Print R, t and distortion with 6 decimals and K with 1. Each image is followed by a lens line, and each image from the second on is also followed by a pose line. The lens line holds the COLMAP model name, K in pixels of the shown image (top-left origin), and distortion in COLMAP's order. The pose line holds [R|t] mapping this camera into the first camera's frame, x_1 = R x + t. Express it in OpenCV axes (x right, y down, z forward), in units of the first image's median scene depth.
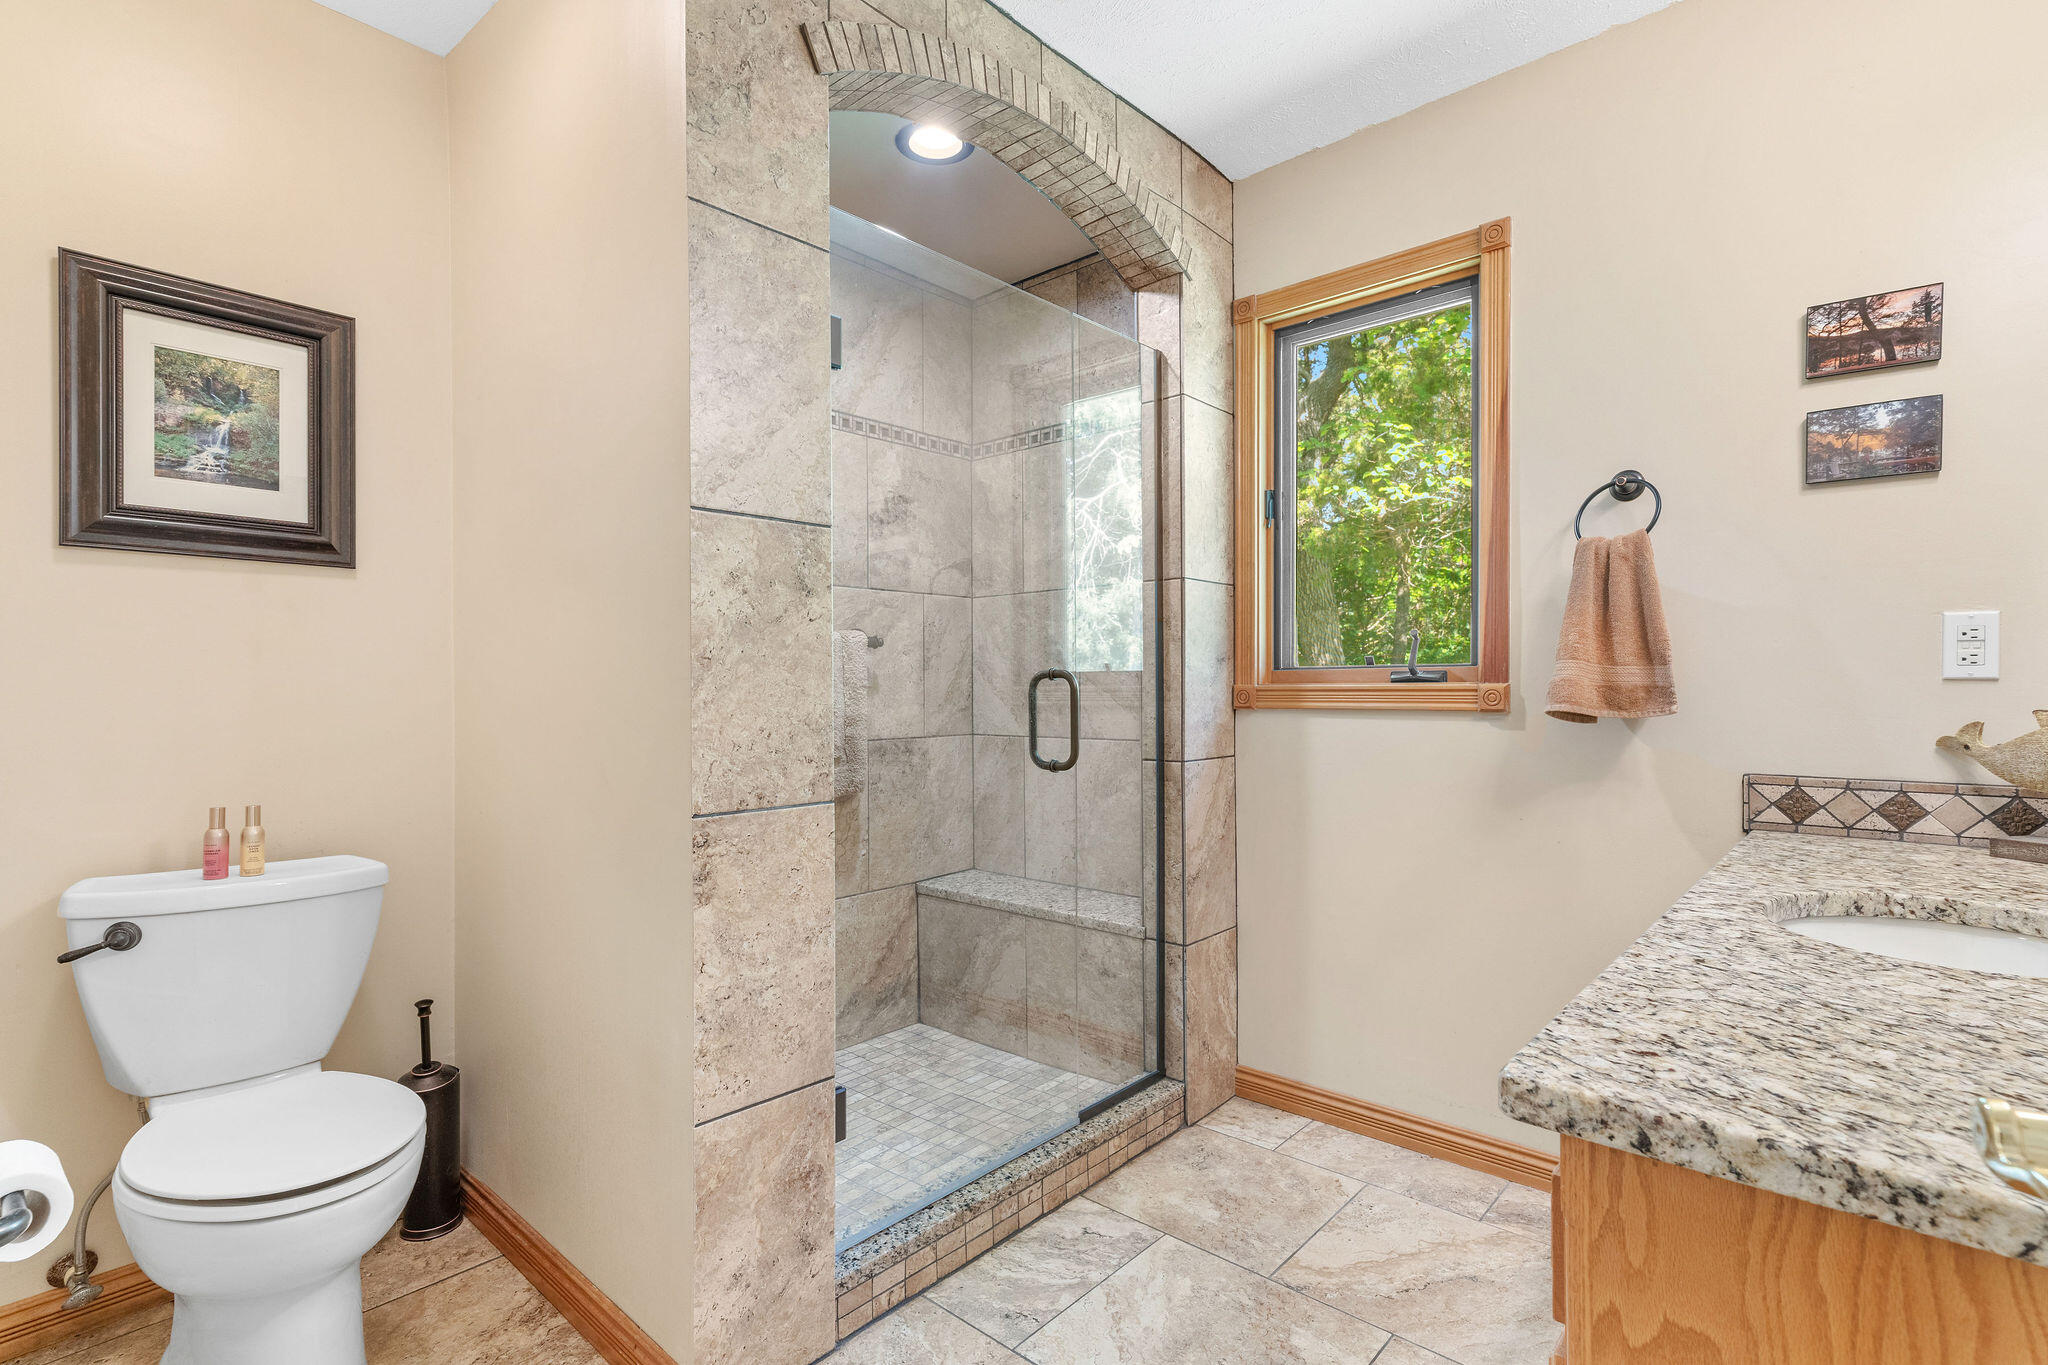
lens RADIAL K [[978.0, 0, 1023.6], [0, 978.0, 686.8], [0, 0, 1]] dist [0.000122, -0.000909]
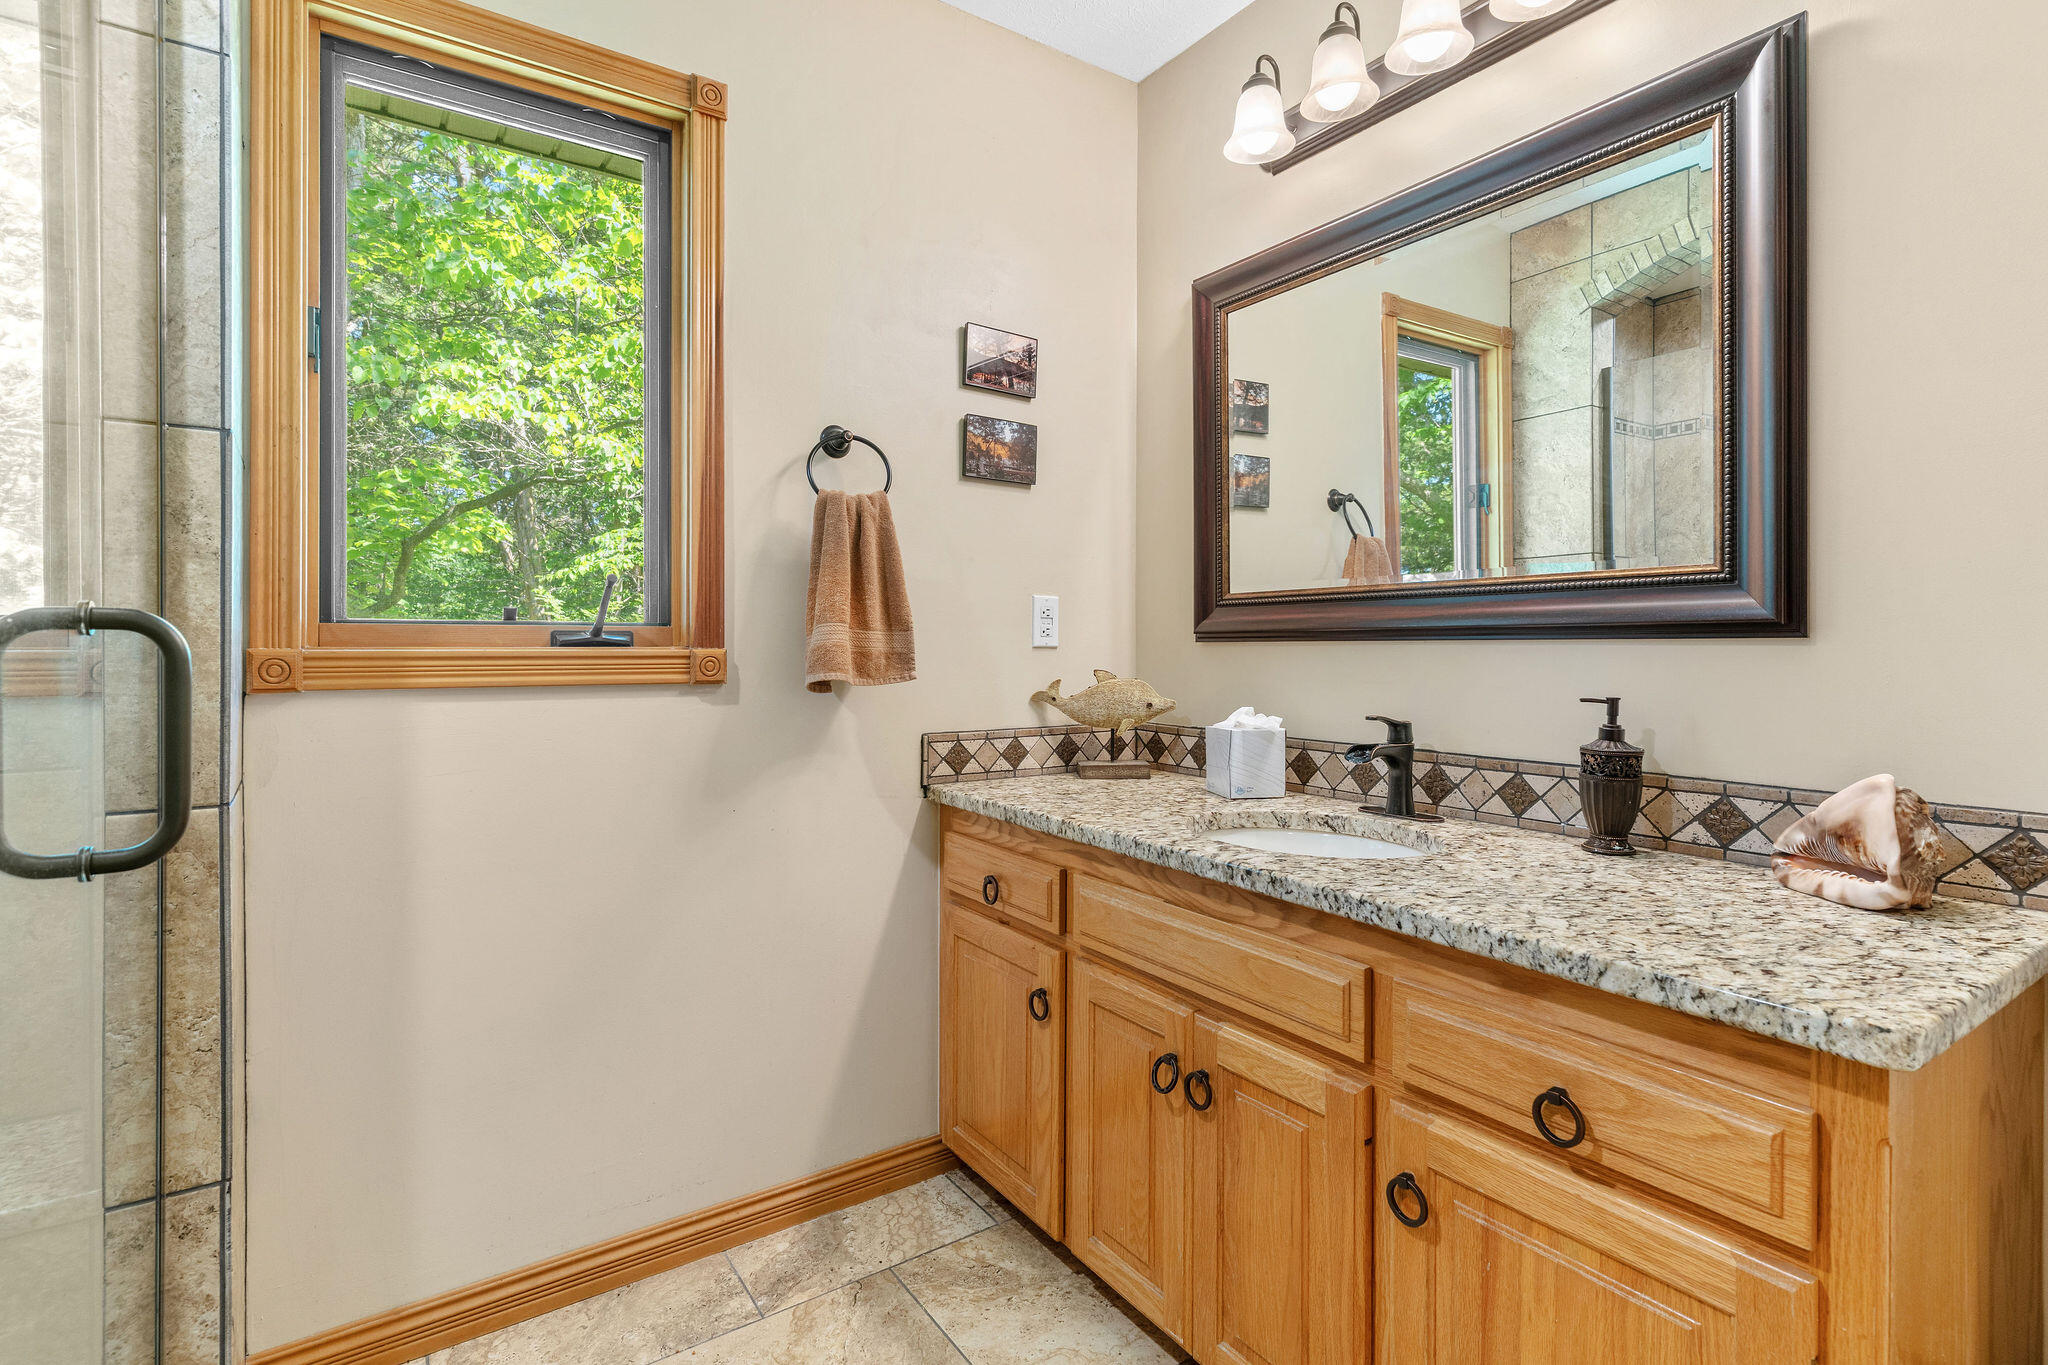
lens RADIAL K [[978.0, 0, 1029.5], [0, 978.0, 646.0], [0, 0, 1]] dist [0.000122, -0.000909]
pose [[0.234148, 0.005295, 0.972187, -0.297637], [-0.002305, 0.999985, -0.004891, -0.002850], [-0.972198, -0.001096, 0.234157, 0.669654]]
